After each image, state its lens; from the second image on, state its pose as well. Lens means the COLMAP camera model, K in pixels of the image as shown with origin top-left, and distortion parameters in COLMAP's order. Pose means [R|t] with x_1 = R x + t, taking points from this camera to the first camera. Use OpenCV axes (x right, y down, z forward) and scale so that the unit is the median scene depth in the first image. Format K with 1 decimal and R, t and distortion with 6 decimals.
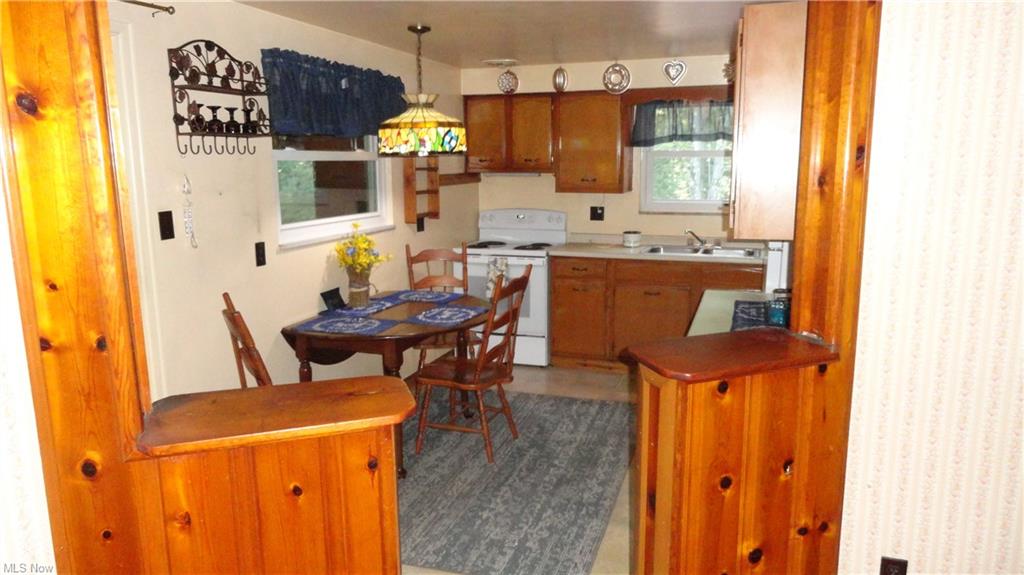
lens RADIAL K [[706.9, 0, 512.0], [0, 706.9, 287.5], [0, 0, 1]] dist [-0.001671, 0.007580]
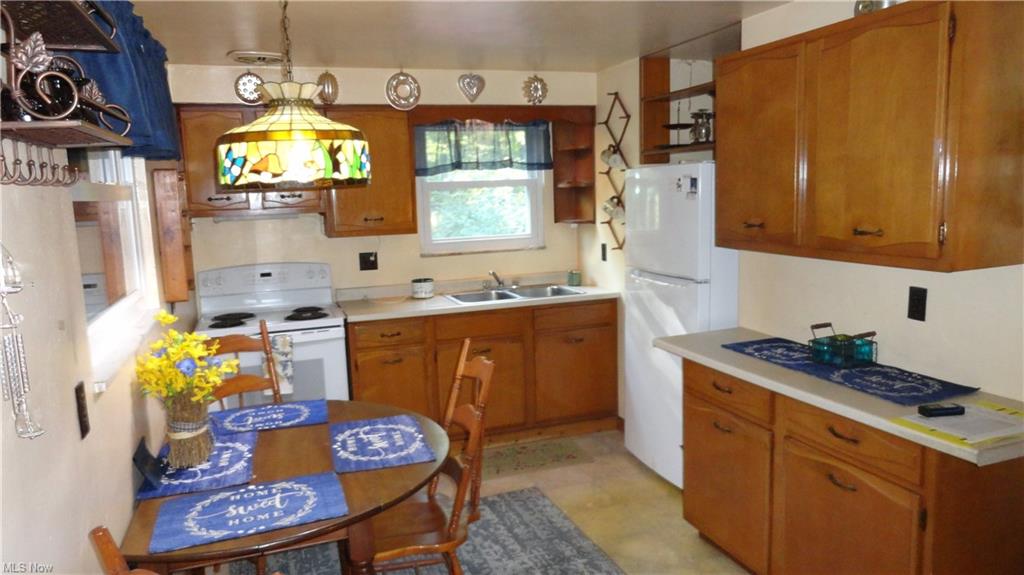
lens RADIAL K [[706.9, 0, 512.0], [0, 706.9, 287.5], [0, 0, 1]] dist [-0.001671, 0.007580]
pose [[0.777570, -0.108423, 0.619378, -0.267584], [0.141352, 0.989951, -0.004162, -0.054227], [-0.612702, 0.090787, 0.785082, 0.310896]]
